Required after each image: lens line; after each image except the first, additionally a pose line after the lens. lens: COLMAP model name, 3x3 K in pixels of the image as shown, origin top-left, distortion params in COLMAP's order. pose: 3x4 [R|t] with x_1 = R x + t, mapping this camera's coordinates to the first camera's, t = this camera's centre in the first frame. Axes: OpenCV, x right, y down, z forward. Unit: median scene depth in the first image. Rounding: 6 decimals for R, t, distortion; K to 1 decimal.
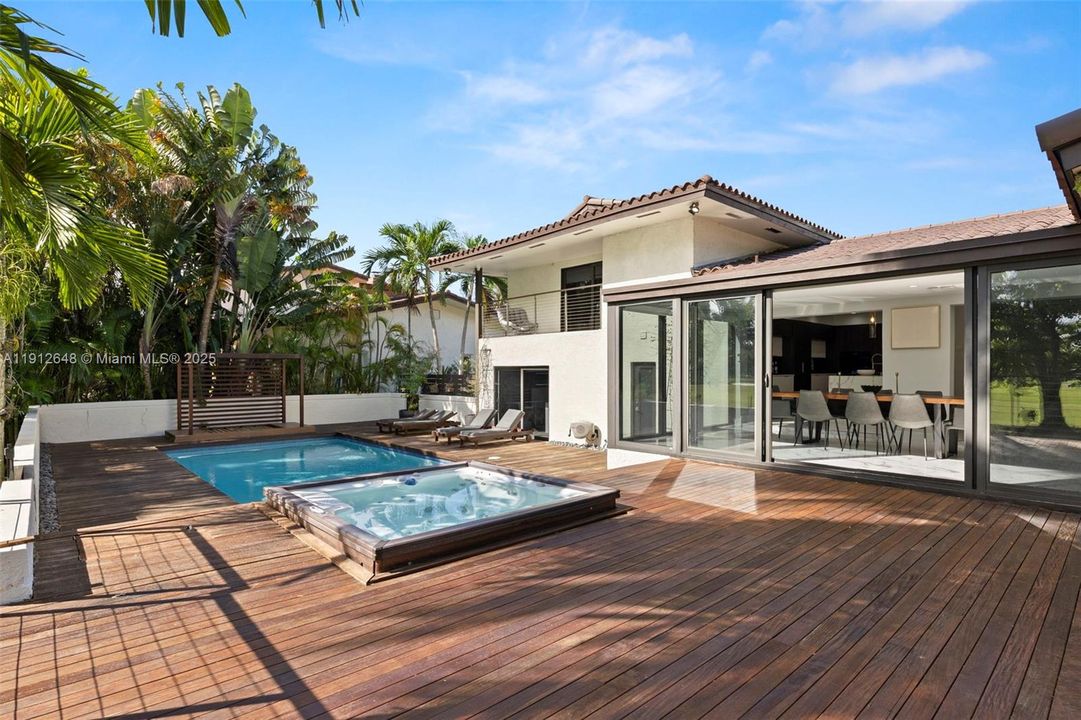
lens RADIAL K [[562.0, 0, 540.9], [0, 562.0, 365.0], [0, 0, 1]] dist [0.000527, -0.000731]
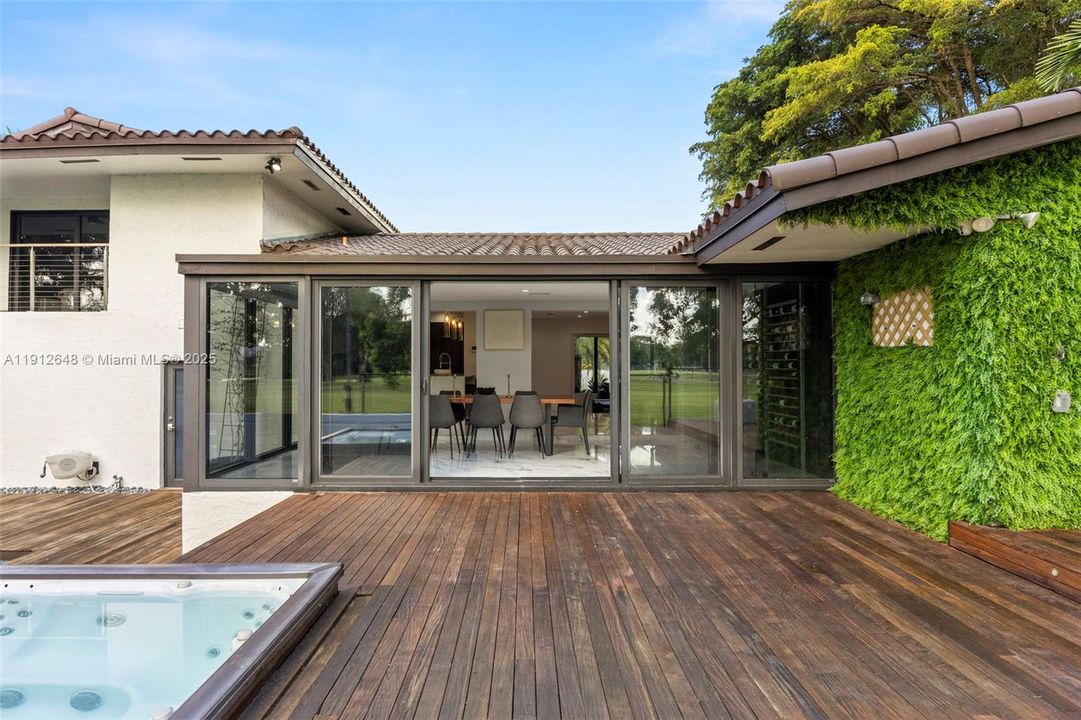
lens RADIAL K [[615.8, 0, 540.0], [0, 615.8, 356.9], [0, 0, 1]] dist [-0.007678, 0.000052]
pose [[0.671149, 0.006753, 0.741291, -0.110145], [-0.003031, 0.999975, -0.006366, -0.008218], [-0.741316, 0.002026, 0.671153, 0.153797]]
